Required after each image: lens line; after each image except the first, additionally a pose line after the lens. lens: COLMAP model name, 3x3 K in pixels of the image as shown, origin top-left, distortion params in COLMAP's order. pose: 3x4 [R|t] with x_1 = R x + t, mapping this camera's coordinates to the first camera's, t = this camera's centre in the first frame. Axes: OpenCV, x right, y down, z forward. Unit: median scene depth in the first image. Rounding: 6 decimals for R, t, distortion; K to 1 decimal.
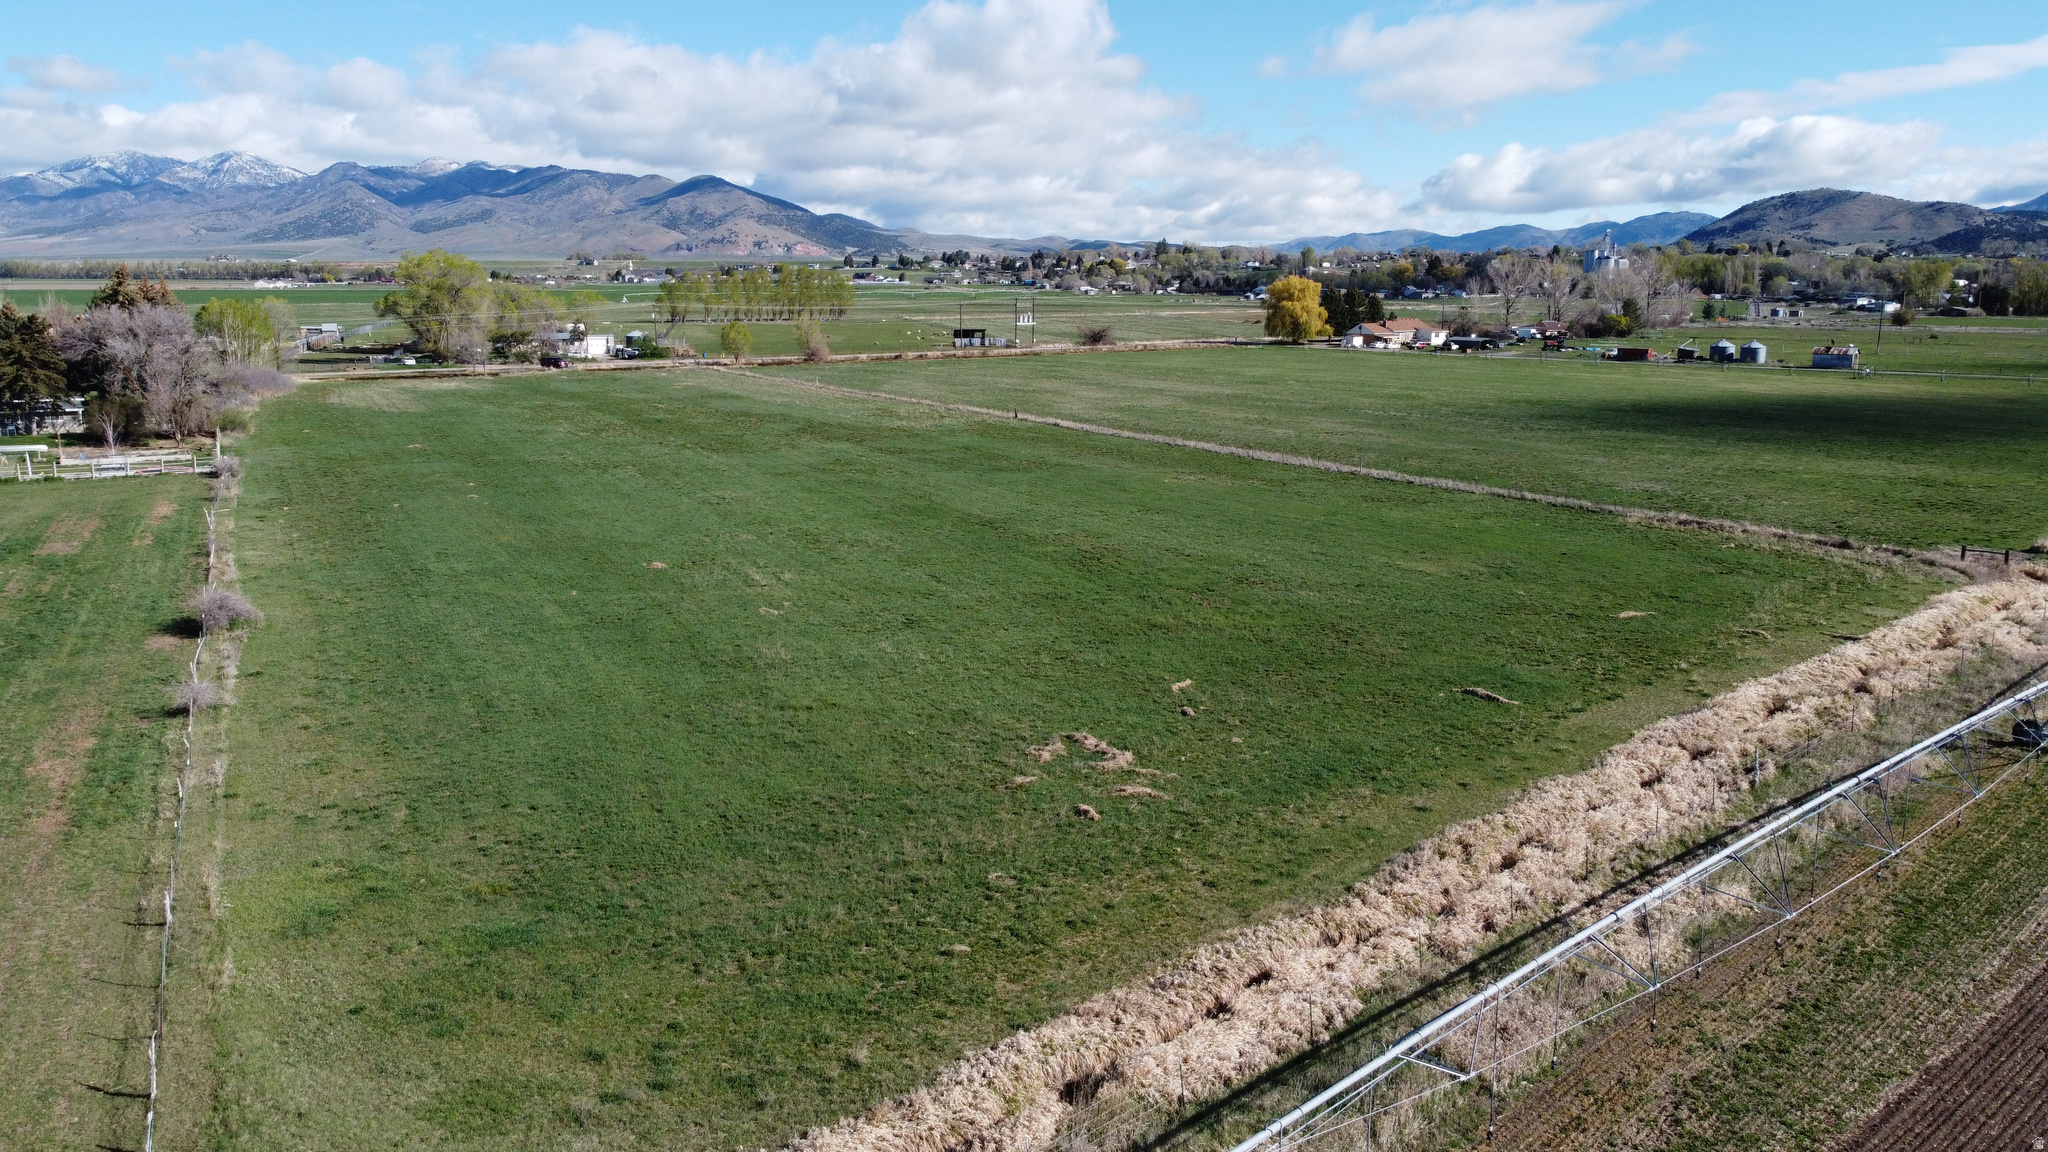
lens RADIAL K [[1554.2, 0, 1022.6], [0, 1554.2, 570.0], [0, 0, 1]] dist [0.006067, -0.011450]
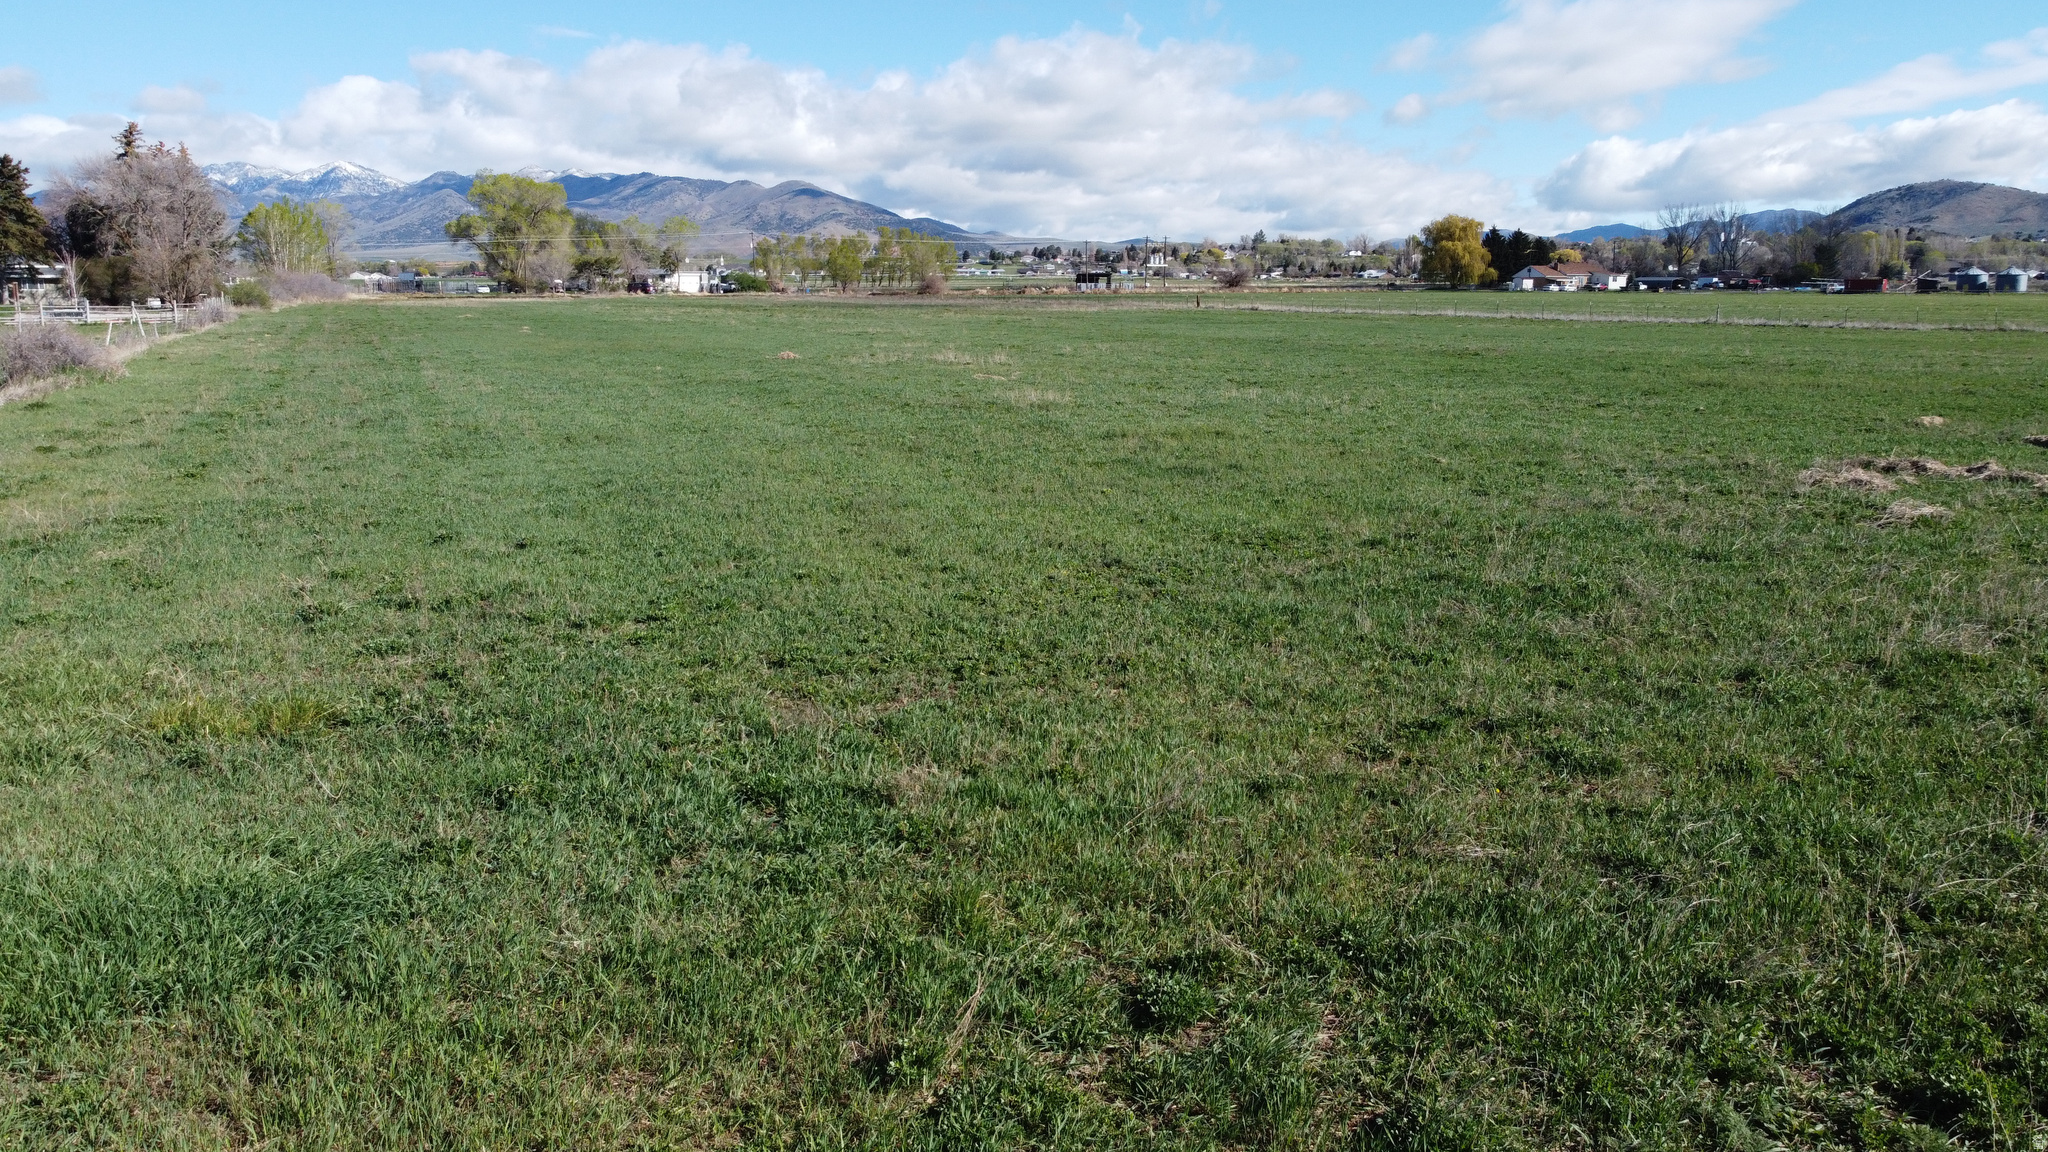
lens RADIAL K [[1554.2, 0, 1028.8], [0, 1554.2, 561.7], [0, 0, 1]] dist [0.006067, -0.011450]
pose [[0.998731, 0.004841, -0.050123, -0.025987], [-0.005262, 0.999952, -0.008265, 0.021613], [0.050081, 0.008519, 0.998709, 0.092193]]
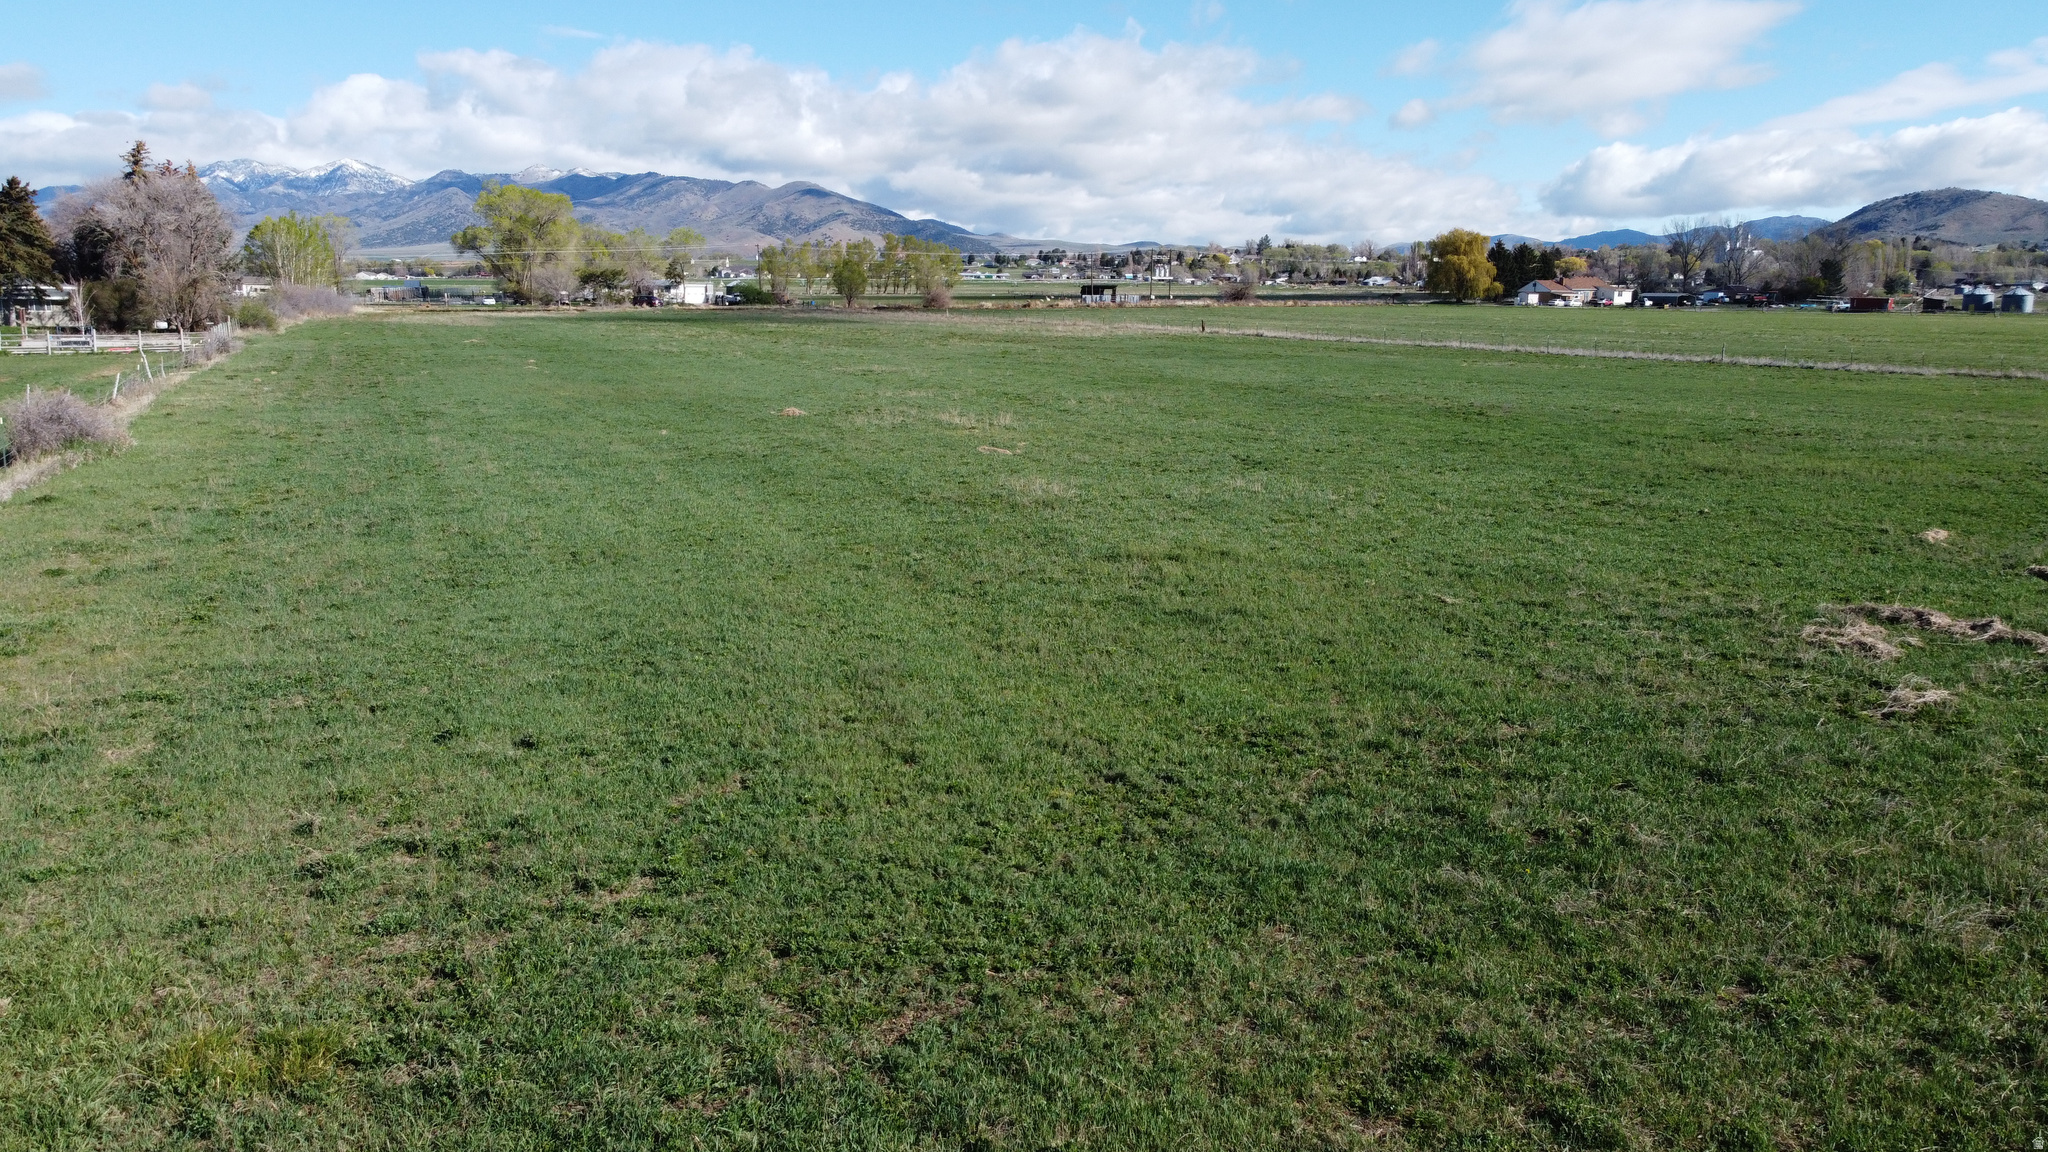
lens RADIAL K [[1554.2, 0, 1028.7], [0, 1554.2, 559.0], [0, 0, 1]] dist [0.006067, -0.011450]
pose [[0.998580, 0.010867, -0.052157, -0.026099], [-0.011456, 0.999874, -0.010998, 0.015858], [0.052031, 0.011580, 0.998578, 0.092052]]
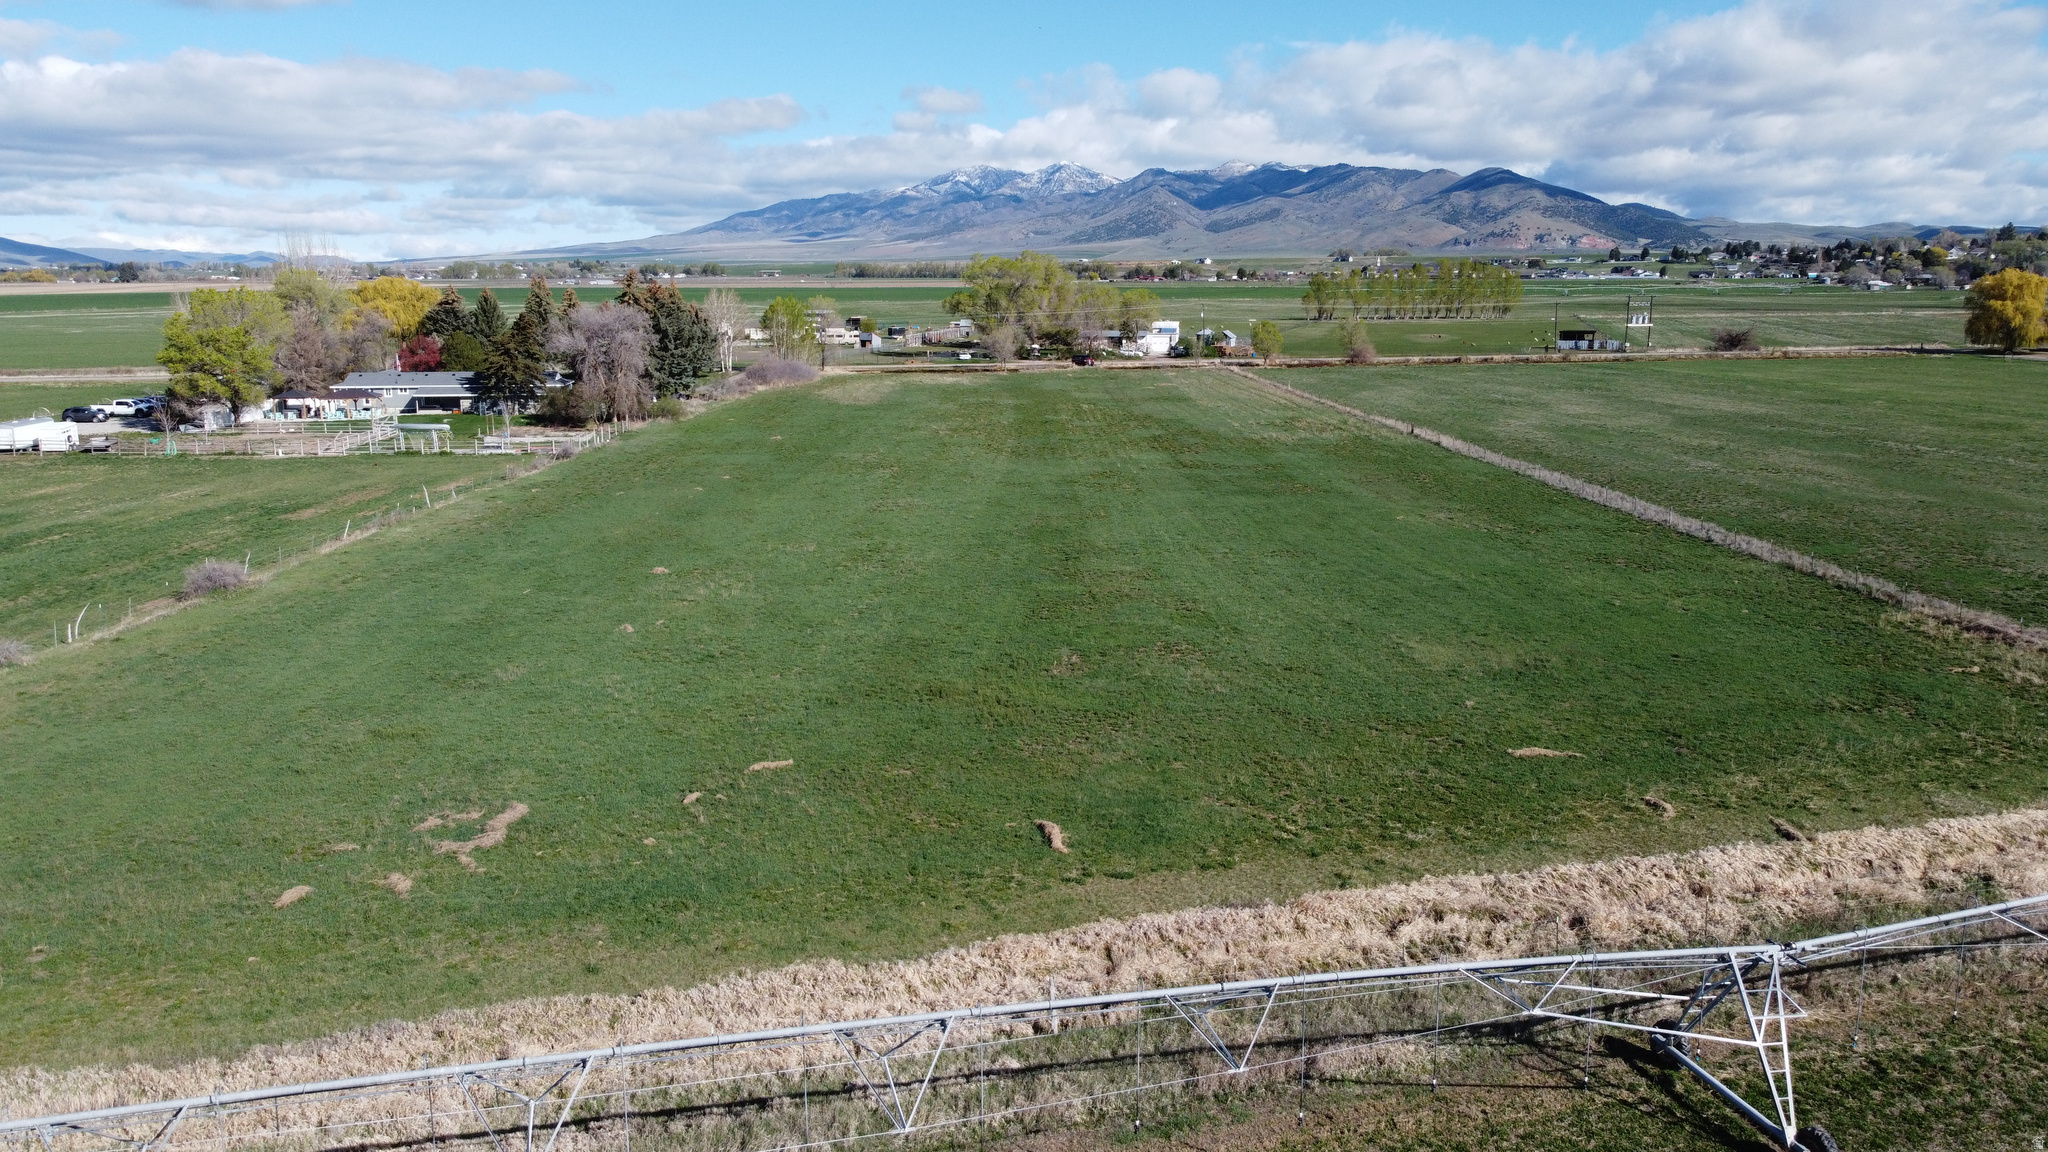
lens RADIAL K [[1554.2, 0, 1017.2], [0, 1554.2, 589.9], [0, 0, 1]] dist [0.006067, -0.011450]
pose [[0.883319, 0.086931, -0.460641, 0.107653], [-0.080051, 0.996194, 0.034495, -0.010813], [0.461886, 0.006405, 0.886916, 0.054847]]
